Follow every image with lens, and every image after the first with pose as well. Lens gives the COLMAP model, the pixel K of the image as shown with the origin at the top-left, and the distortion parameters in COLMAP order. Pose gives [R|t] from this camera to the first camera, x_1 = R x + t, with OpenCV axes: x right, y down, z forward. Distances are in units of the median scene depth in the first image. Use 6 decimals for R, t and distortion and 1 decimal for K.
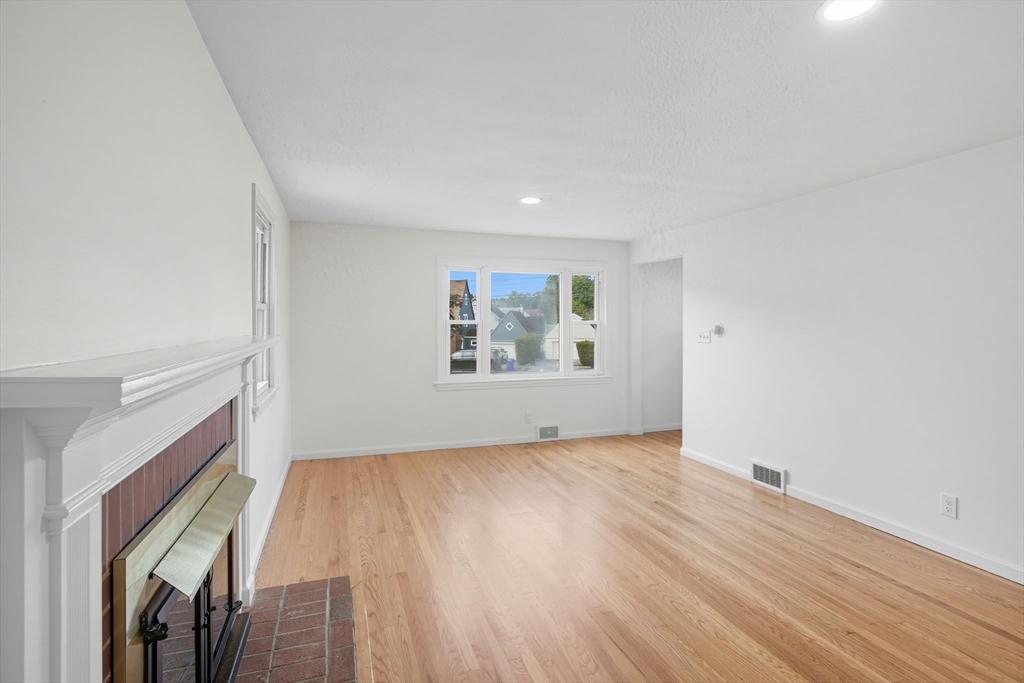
lens RADIAL K [[495.6, 0, 499.8], [0, 495.6, 318.5], [0, 0, 1]] dist [-0.010269, 0.004509]
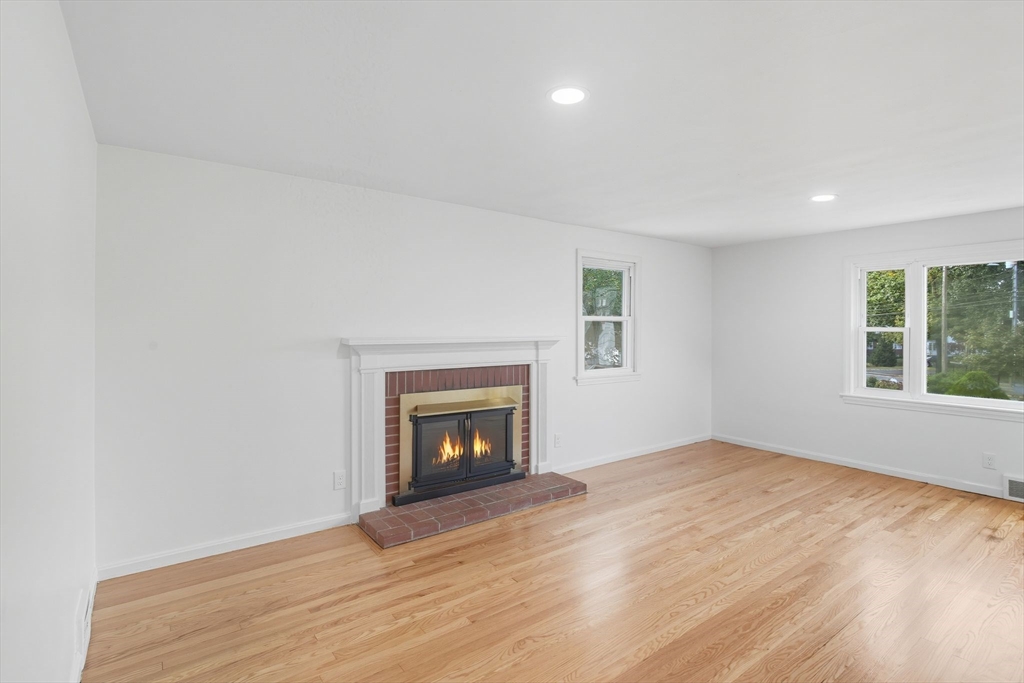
lens RADIAL K [[495.6, 0, 522.9], [0, 495.6, 323.0], [0, 0, 1]] dist [-0.010269, 0.004509]
pose [[0.323556, -0.007209, -0.946182, 0.669139], [0.003925, 0.999973, -0.006277, -0.000337], [0.946201, -0.001683, 0.323575, 0.156425]]
